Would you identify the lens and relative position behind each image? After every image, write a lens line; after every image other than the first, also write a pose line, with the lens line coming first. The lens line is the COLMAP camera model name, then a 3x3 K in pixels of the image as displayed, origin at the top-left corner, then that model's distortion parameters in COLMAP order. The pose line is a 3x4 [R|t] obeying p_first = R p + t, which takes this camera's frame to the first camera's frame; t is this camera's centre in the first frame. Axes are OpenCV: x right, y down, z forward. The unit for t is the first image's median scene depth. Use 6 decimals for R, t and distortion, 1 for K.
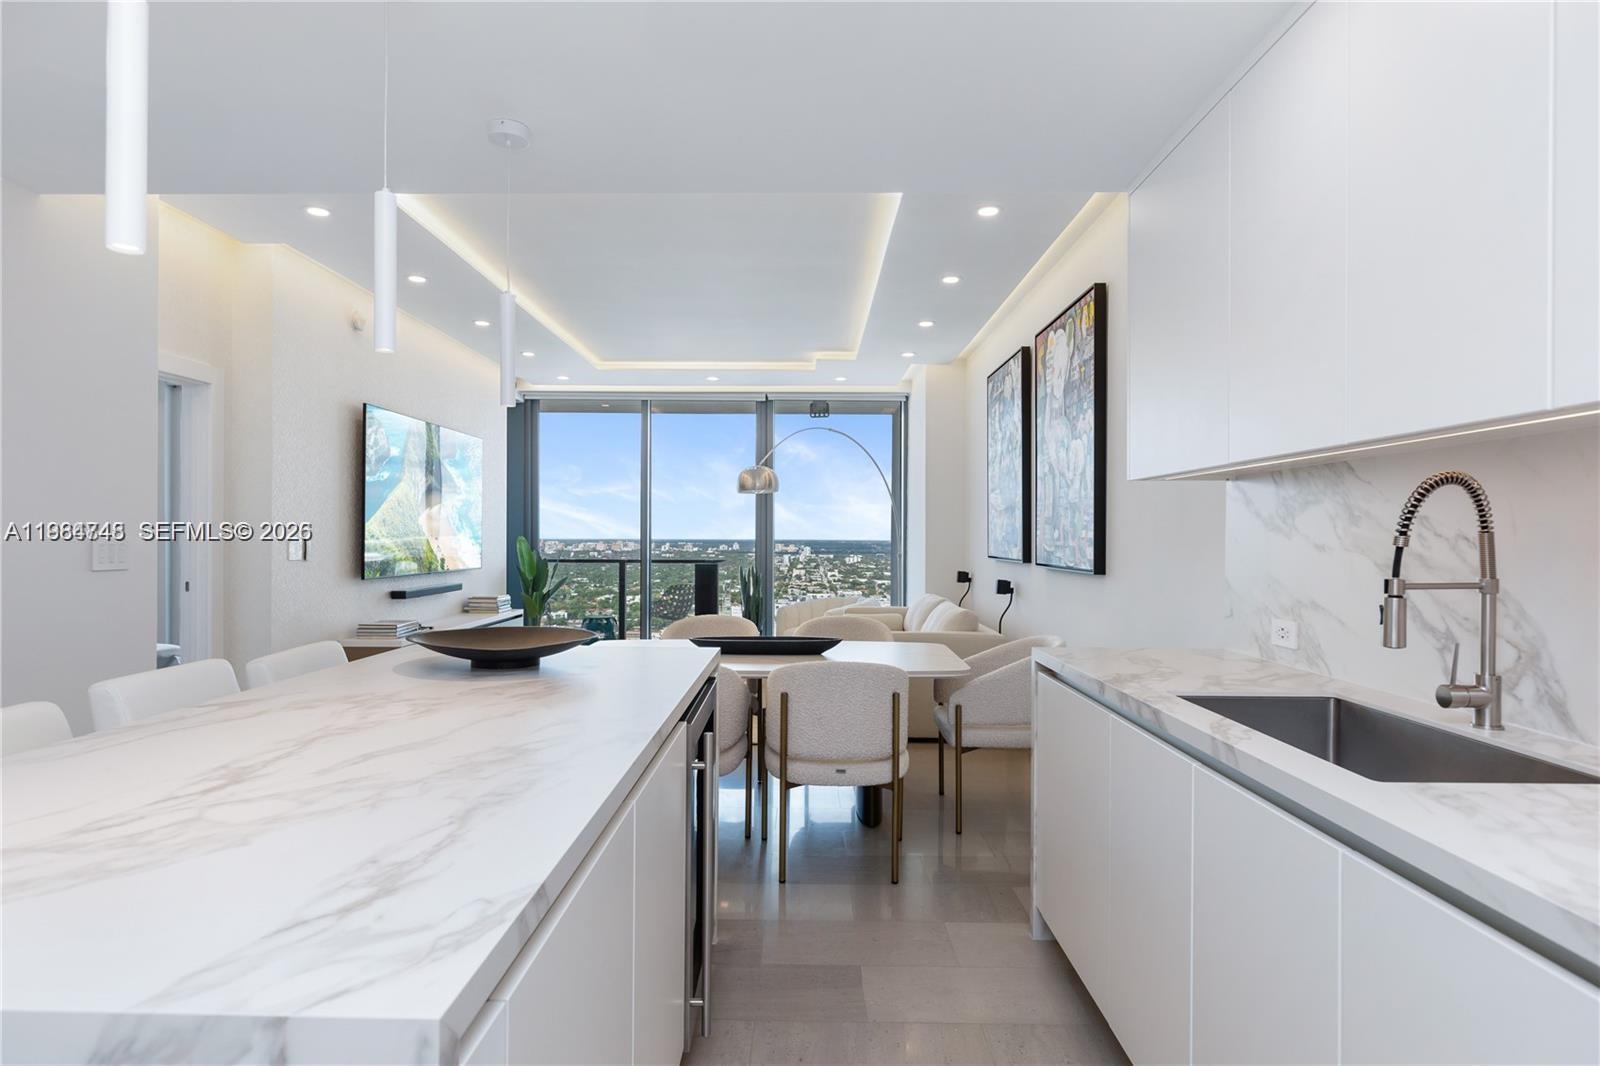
lens RADIAL K [[852.5, 0, 802.9], [0, 852.5, 531.6], [0, 0, 1]] dist [-0.005550, 0.003311]
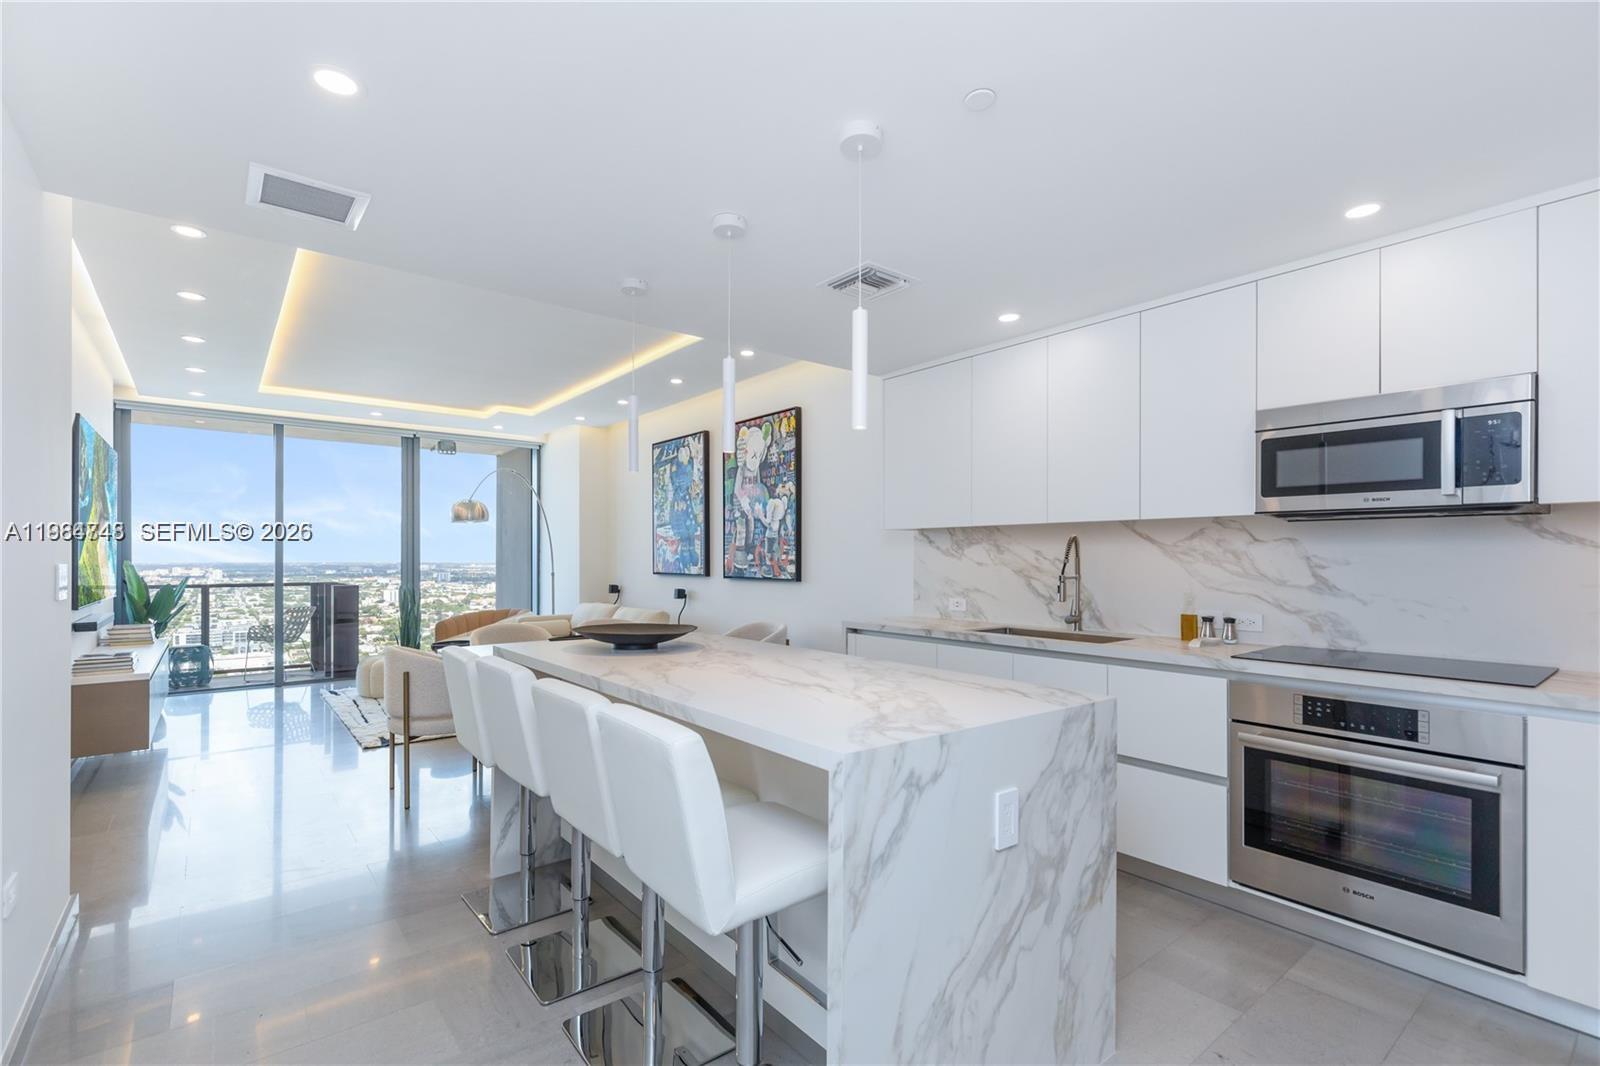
lens RADIAL K [[715.5, 0, 788.2], [0, 715.5, 548.0], [0, 0, 1]] dist [0.006312, -0.001347]
pose [[0.780358, 0.004719, 0.625316, -0.715671], [0.000099, 0.999971, -0.007671, -0.006271], [-0.625333, 0.006048, 0.780334, -0.103867]]
